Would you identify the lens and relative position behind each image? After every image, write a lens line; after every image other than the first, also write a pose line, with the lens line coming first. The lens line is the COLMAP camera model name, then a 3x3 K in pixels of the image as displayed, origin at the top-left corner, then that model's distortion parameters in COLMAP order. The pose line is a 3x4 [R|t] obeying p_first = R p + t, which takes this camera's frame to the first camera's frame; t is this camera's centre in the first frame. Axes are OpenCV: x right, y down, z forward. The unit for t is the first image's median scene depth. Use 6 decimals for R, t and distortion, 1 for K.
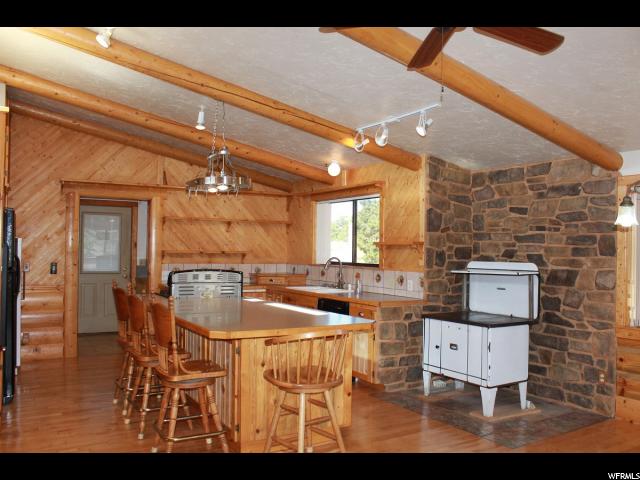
lens RADIAL K [[533.2, 0, 322.1], [0, 533.2, 250.1], [0, 0, 1]] dist [-0.162540, 0.133294]
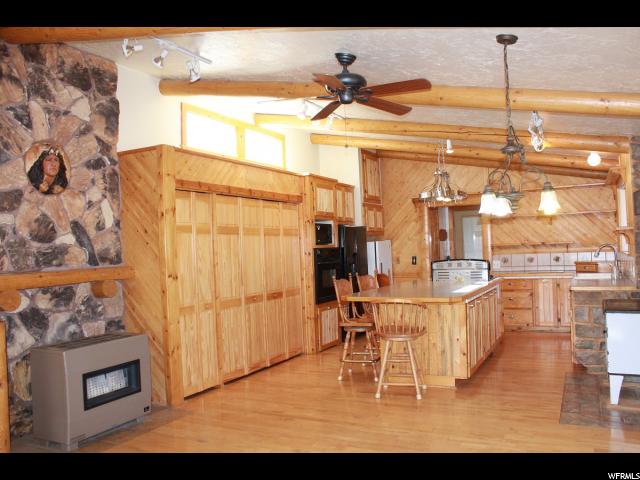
lens RADIAL K [[533.2, 0, 322.1], [0, 533.2, 250.1], [0, 0, 1]] dist [-0.162540, 0.133294]
pose [[0.519235, -0.032389, -0.854018, 0.731199], [0.045387, 0.998916, -0.010290, 0.012509], [0.853426, -0.033419, 0.520142, 0.032170]]
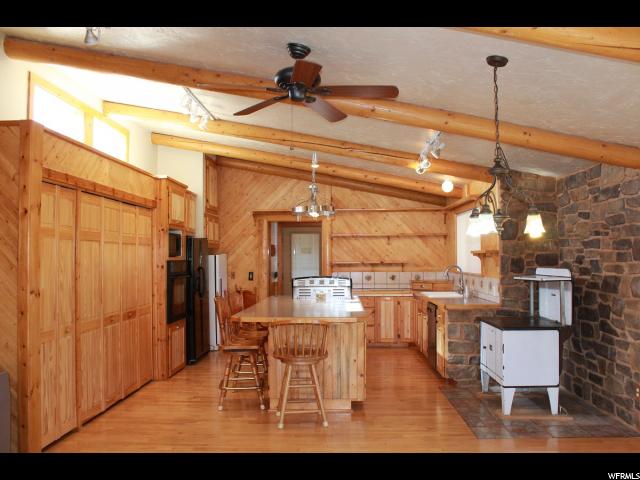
lens RADIAL K [[533.2, 0, 322.1], [0, 533.2, 250.1], [0, 0, 1]] dist [-0.162540, 0.133294]
pose [[0.831723, -0.027640, -0.554503, 0.508148], [0.018107, 0.999579, -0.022665, 0.002072], [0.554896, 0.008811, 0.831873, -0.075356]]
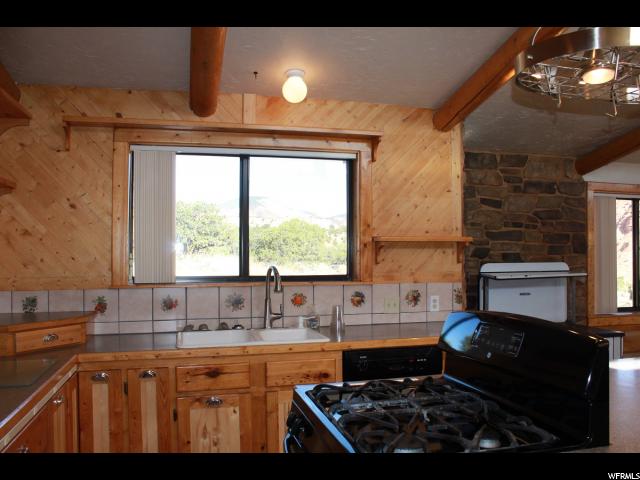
lens RADIAL K [[533.2, 0, 322.1], [0, 533.2, 250.1], [0, 0, 1]] dist [-0.162540, 0.133294]
pose [[0.289113, -0.010038, 0.957242, -0.549245], [0.006751, 0.999942, 0.008447, -0.007022], [-0.957271, 0.004021, 0.289163, 1.031664]]
